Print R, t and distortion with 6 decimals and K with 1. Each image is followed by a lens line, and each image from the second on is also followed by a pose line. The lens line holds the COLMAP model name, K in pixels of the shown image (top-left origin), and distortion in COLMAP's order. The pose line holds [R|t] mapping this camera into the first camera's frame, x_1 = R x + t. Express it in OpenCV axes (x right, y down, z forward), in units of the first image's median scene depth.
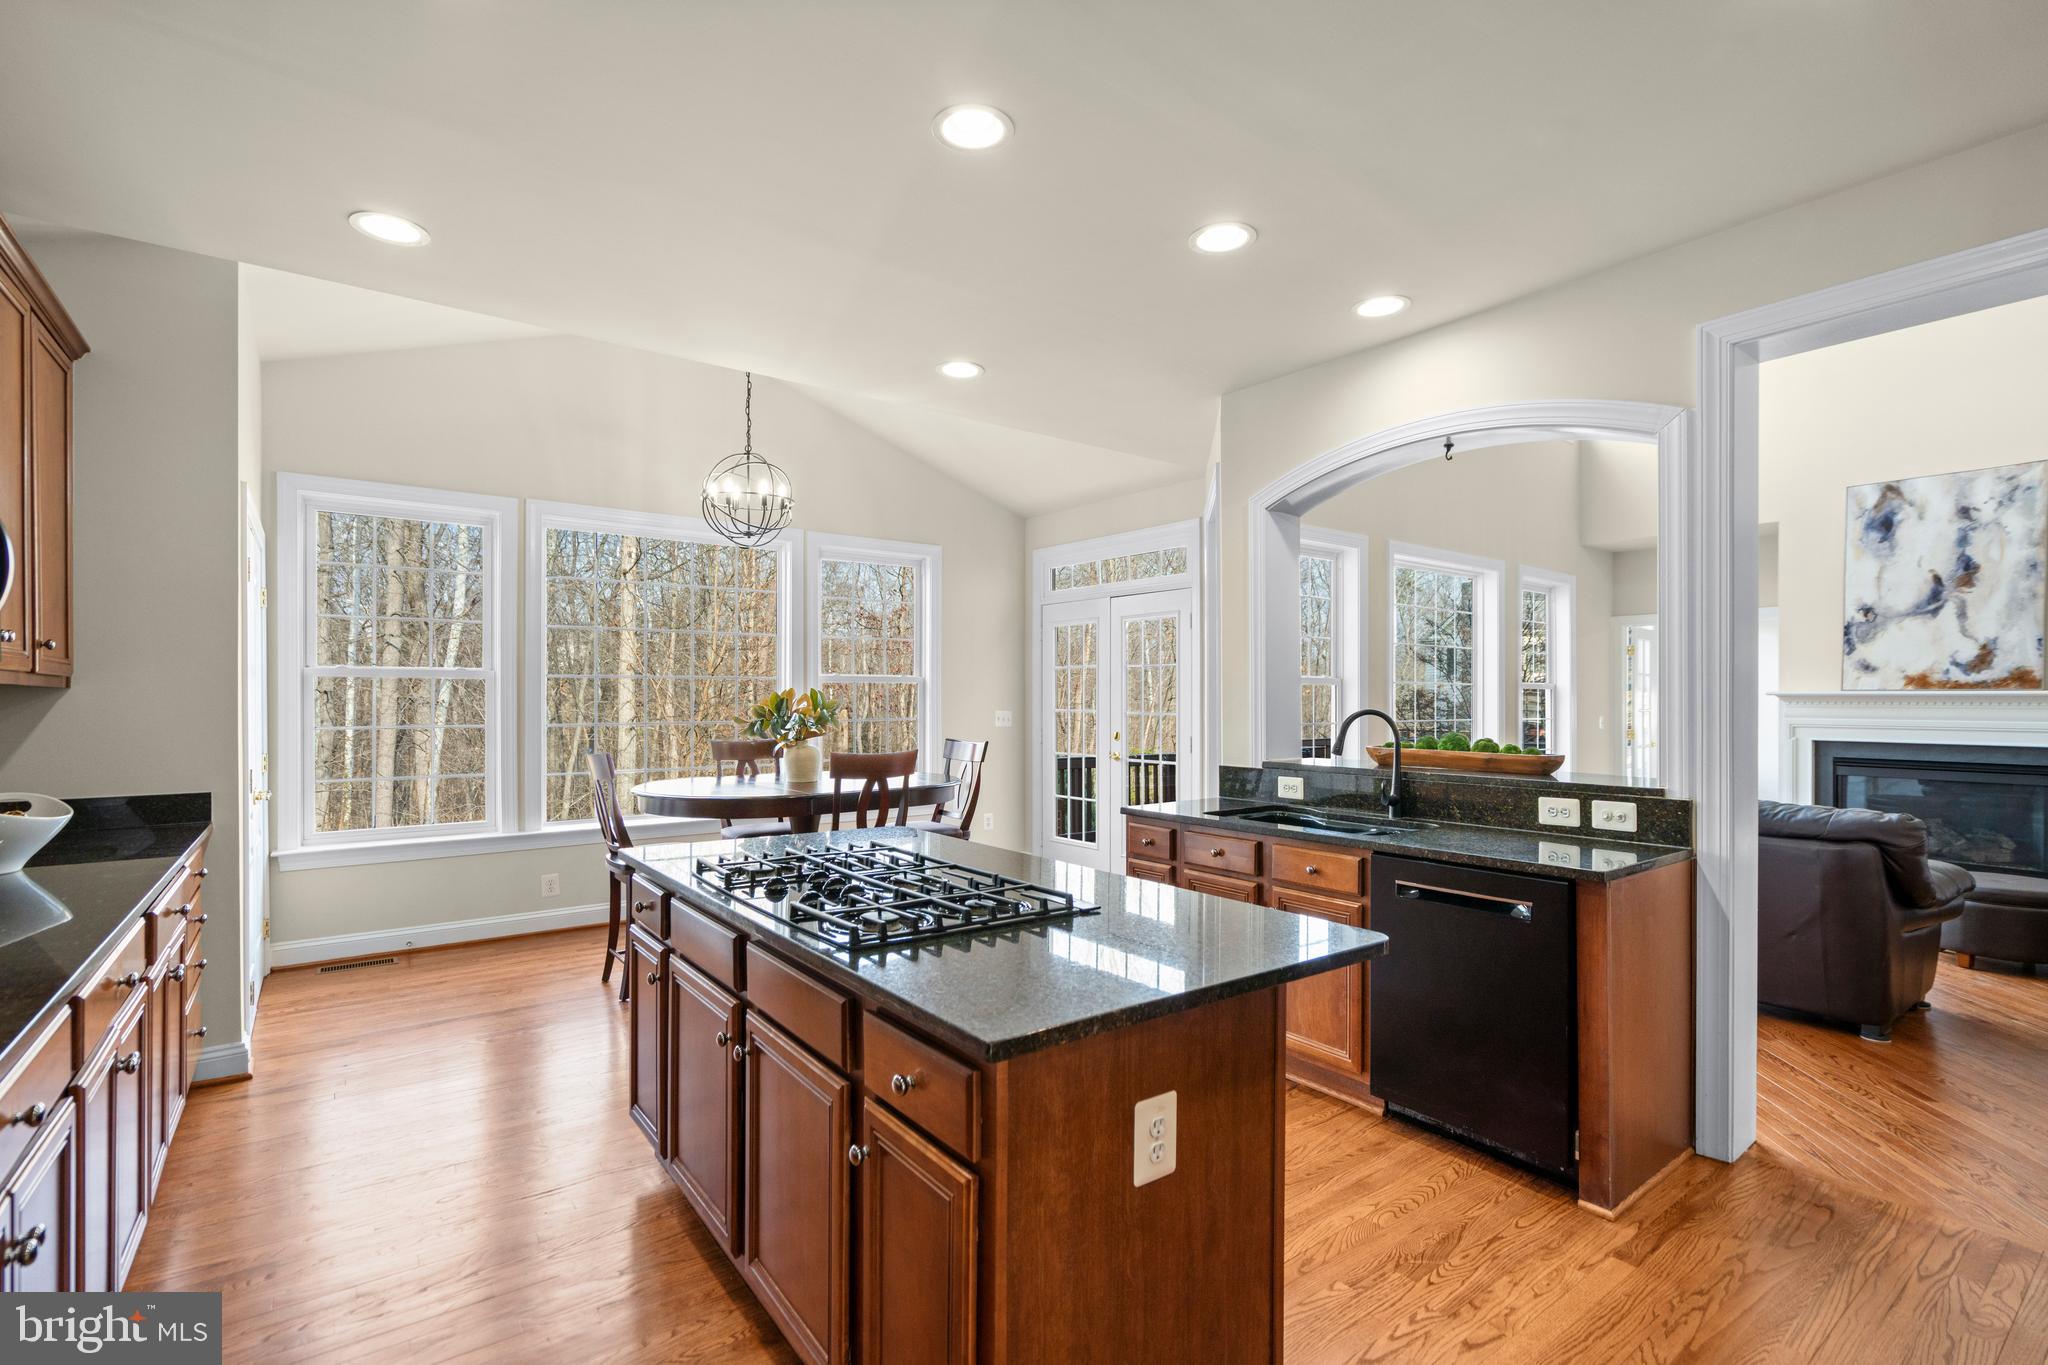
lens RADIAL K [[929.4, 0, 1039.8], [0, 929.4, 697.8], [0, 0, 1]] dist [0.000861, 0.000316]
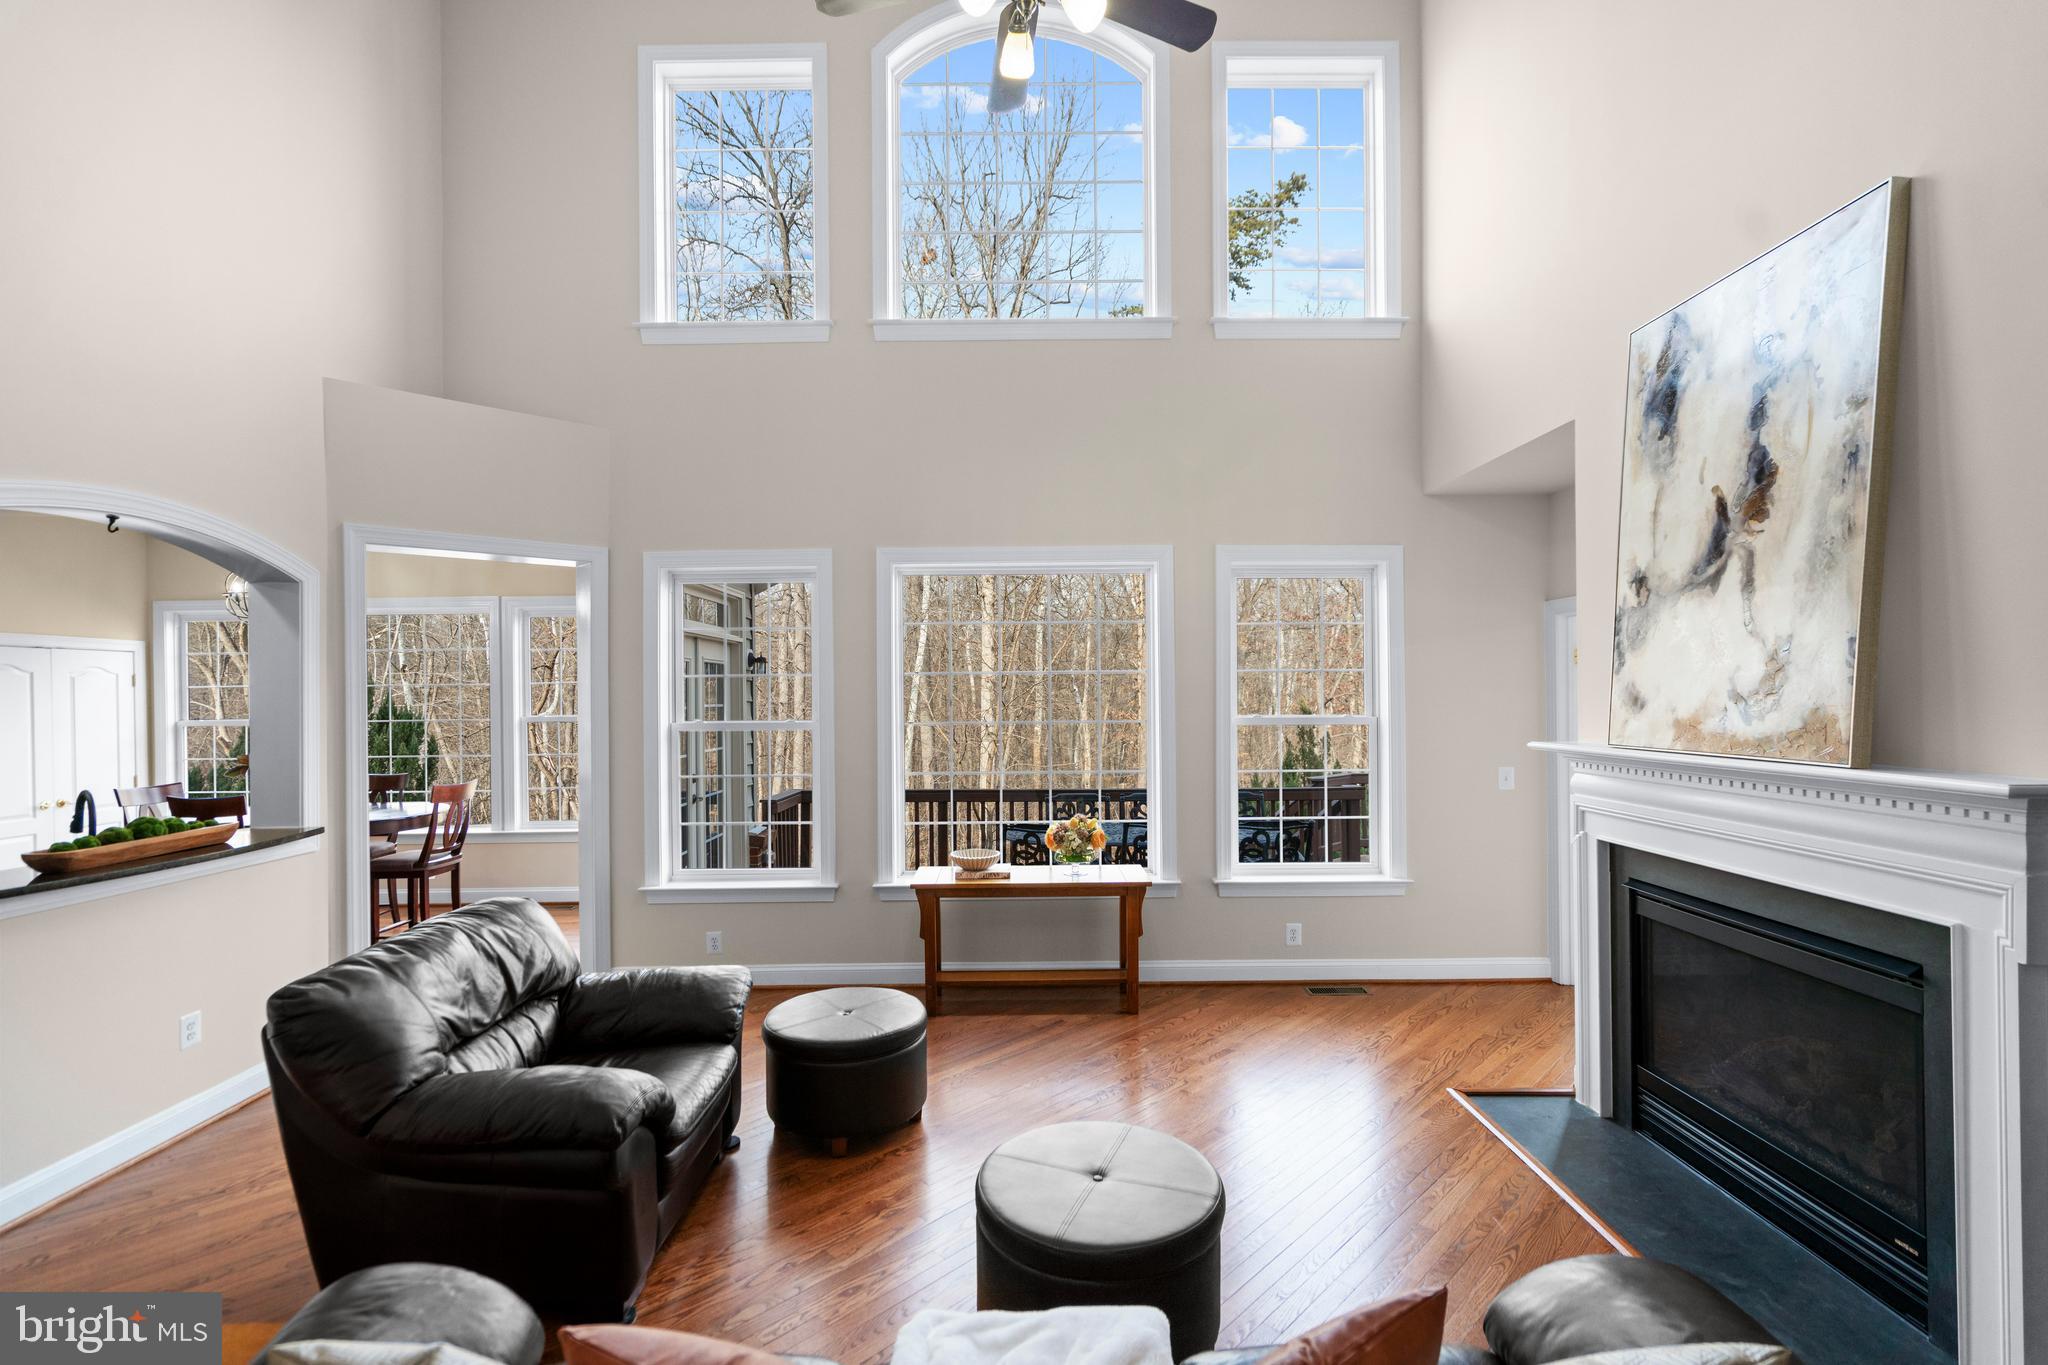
lens RADIAL K [[929.4, 0, 1025.7], [0, 929.4, 698.1], [0, 0, 1]] dist [0.000861, 0.000316]
pose [[0.789815, -0.011209, -0.613243, 0.987016], [0.014768, 0.999891, 0.000743, -0.040933], [0.613168, -0.009643, 0.789894, 0.443628]]
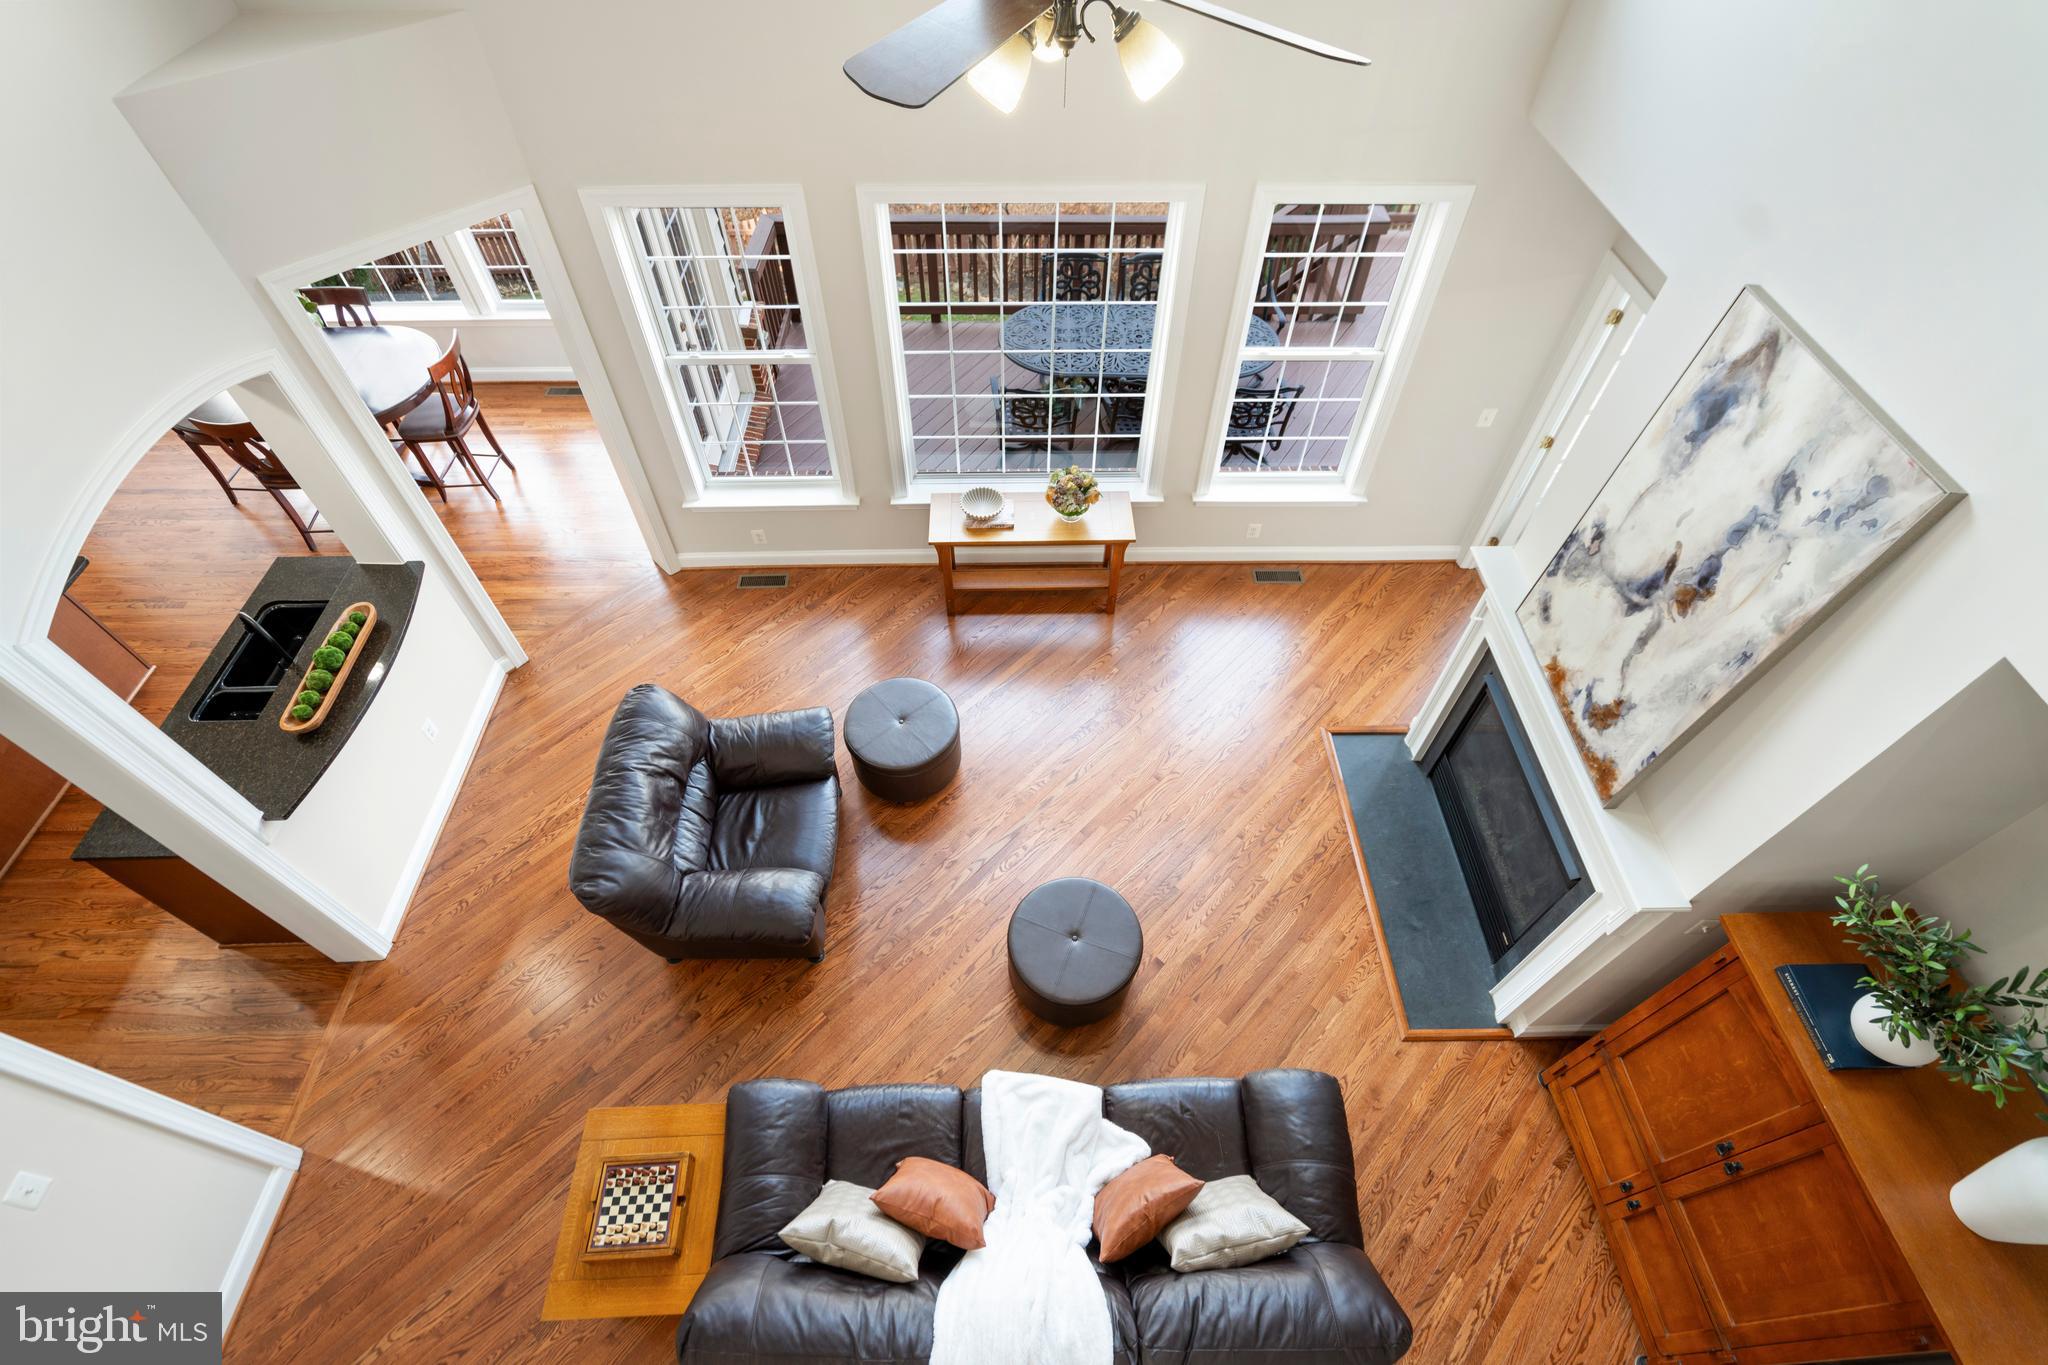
lens RADIAL K [[929.4, 0, 1025.9], [0, 929.4, 706.0], [0, 0, 1]] dist [0.000861, 0.000316]
pose [[0.798910, 0.476135, -0.367475, 0.919803], [-0.000392, 0.611393, 0.791327, -0.481578], [0.601450, -0.632055, 0.488634, 0.507532]]
